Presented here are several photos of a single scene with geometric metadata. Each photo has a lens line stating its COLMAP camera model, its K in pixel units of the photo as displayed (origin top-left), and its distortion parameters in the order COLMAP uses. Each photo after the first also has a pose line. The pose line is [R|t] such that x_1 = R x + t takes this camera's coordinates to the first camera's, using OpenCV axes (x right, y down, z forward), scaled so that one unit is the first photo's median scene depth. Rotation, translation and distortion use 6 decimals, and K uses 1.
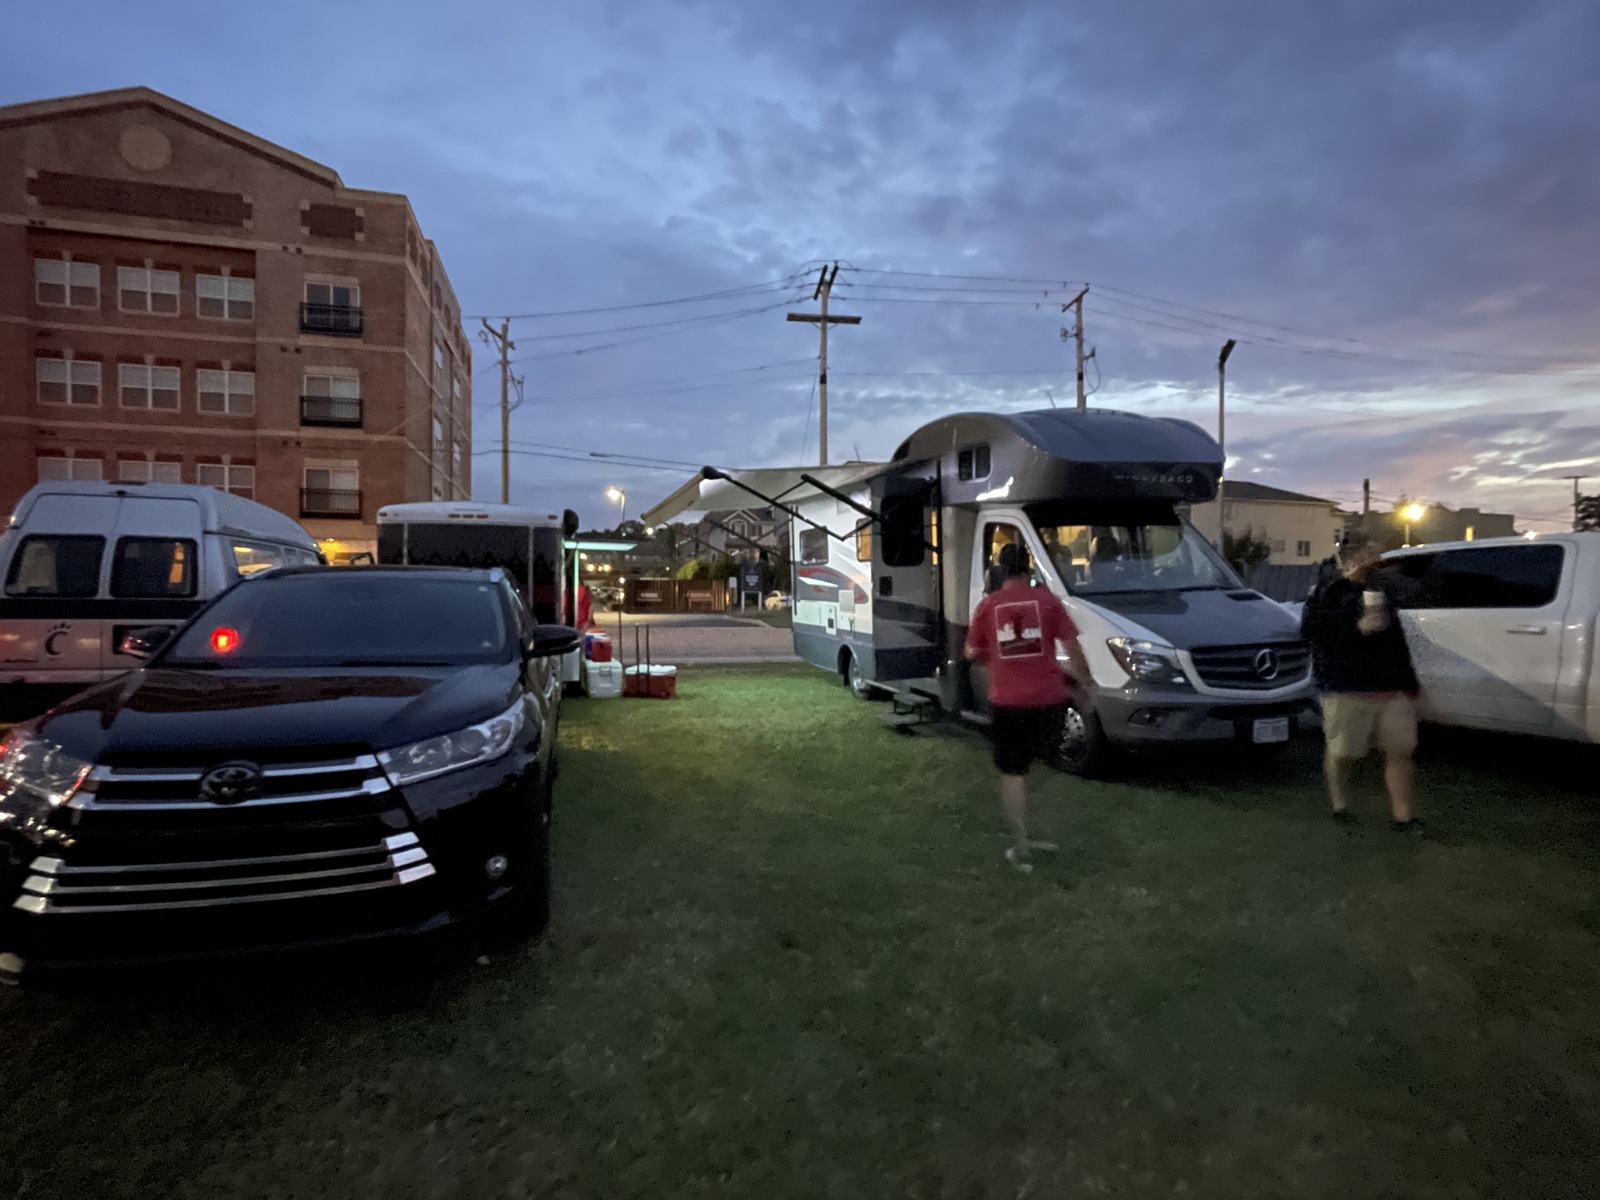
lens RADIAL K [[802.3, 0, 792.8], [0, 802.3, 597.1], [0, 0, 1]] dist [0.000742, 0.002517]
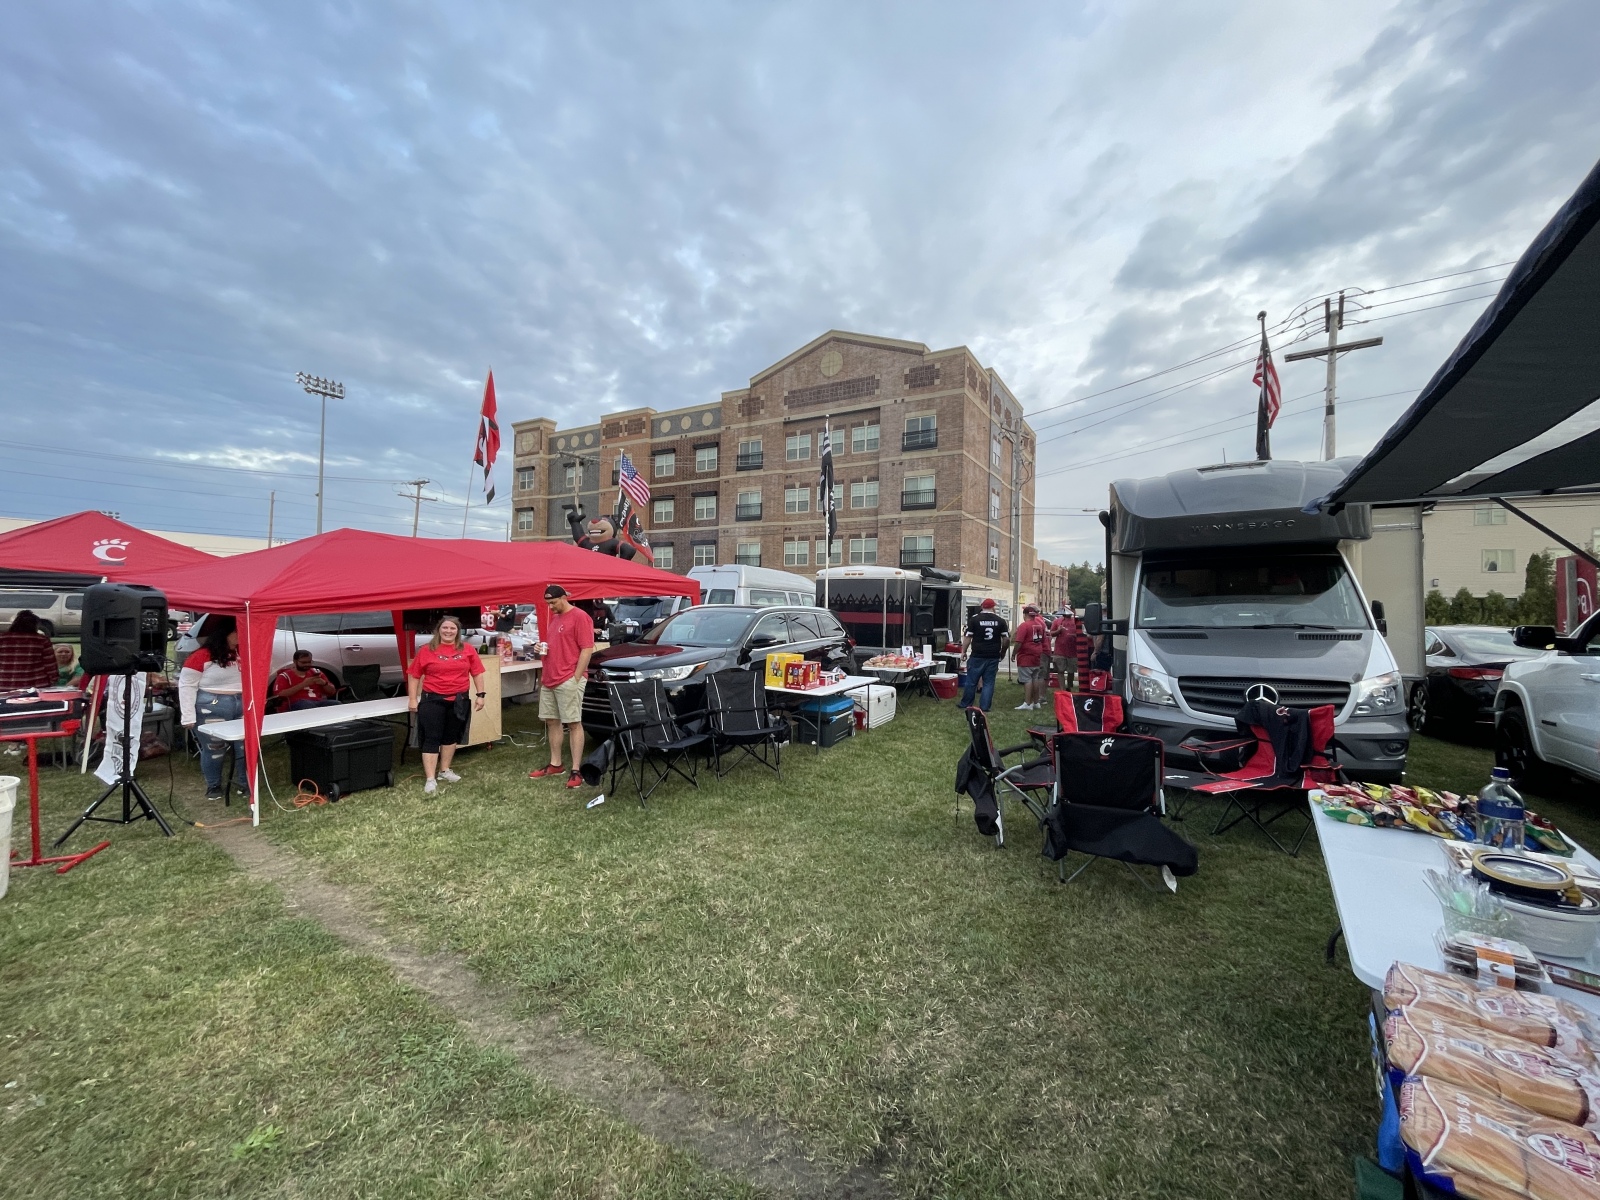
lens RADIAL K [[641.5, 0, 784.0], [0, 641.5, 604.0], [0, 0, 1]] dist [-0.001096, 0.000065]
pose [[0.682736, 0.005907, -0.730641, 0.151099], [-0.027110, 0.999484, -0.017252, -0.002580], [0.730162, 0.031586, 0.682544, -0.020917]]
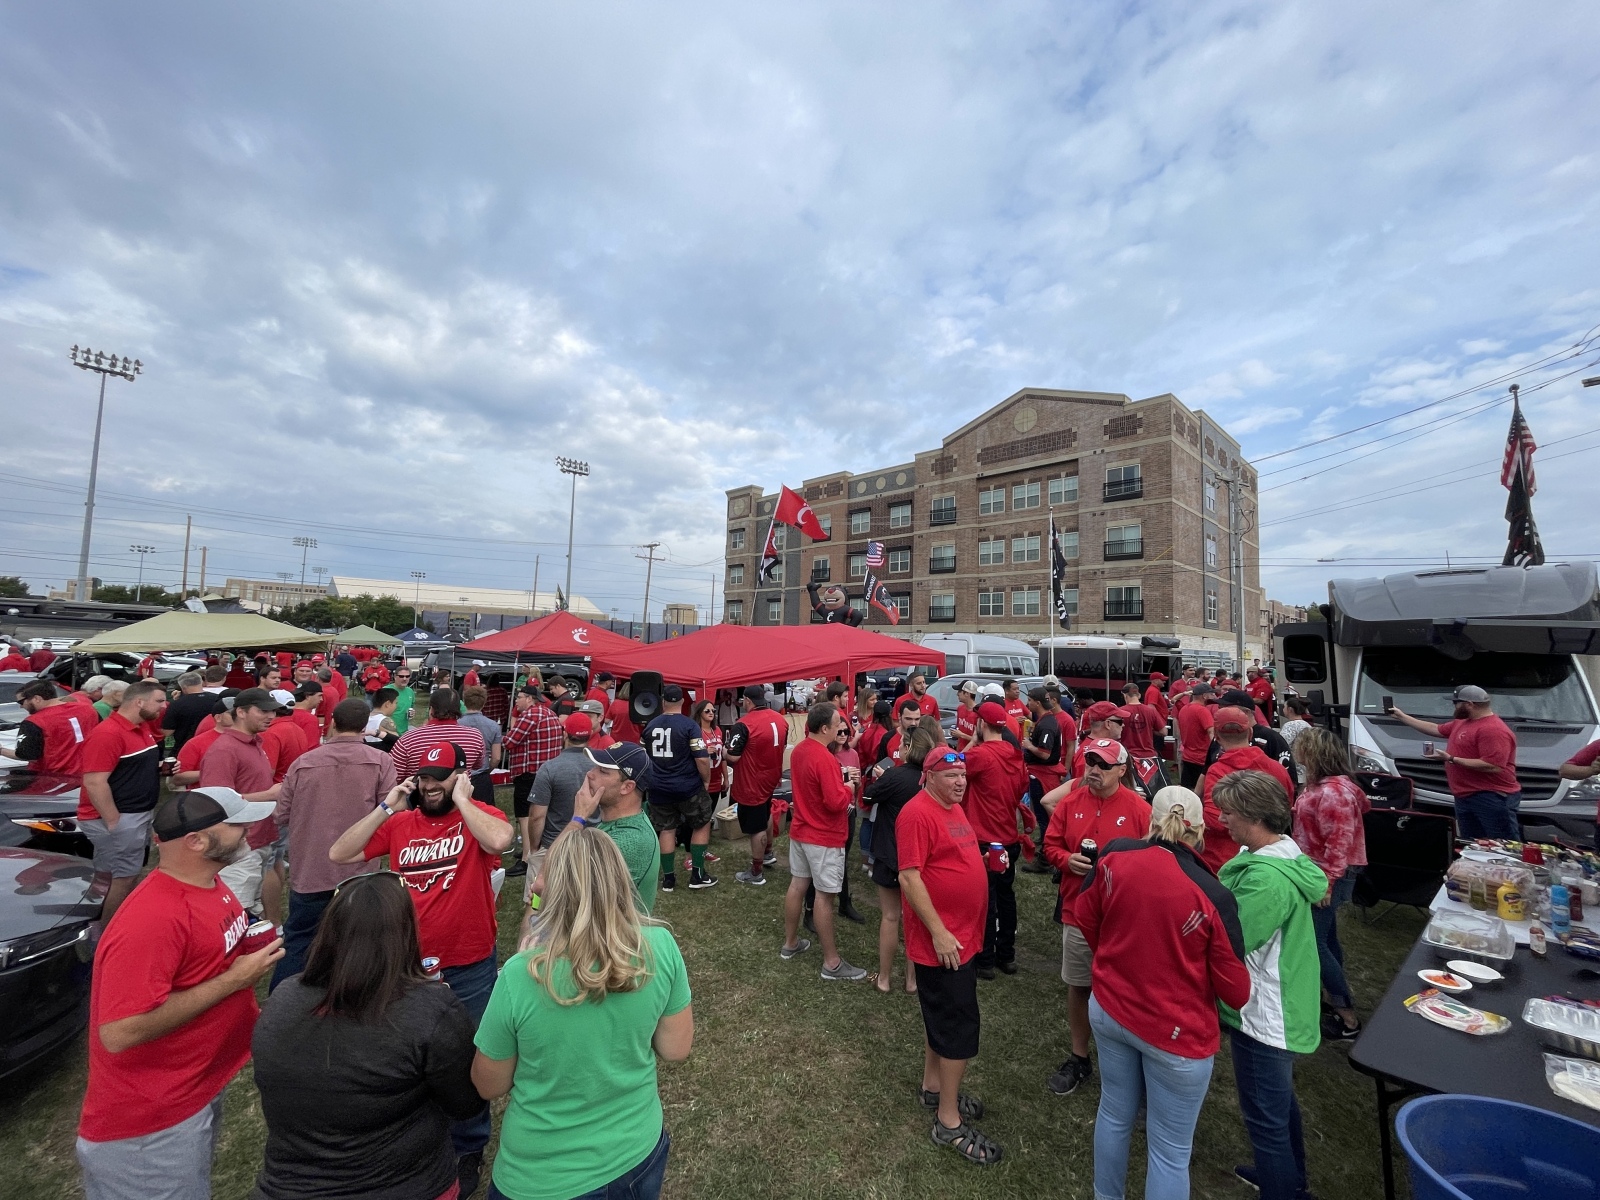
lens RADIAL K [[641.5, 0, 795.0], [0, 641.5, 602.8], [0, 0, 1]] dist [-0.001096, 0.000065]
pose [[0.473286, -0.050397, -0.879466, 0.192256], [-0.036601, 0.996375, -0.076794, -0.016182], [0.880148, 0.068535, 0.469725, -0.103076]]
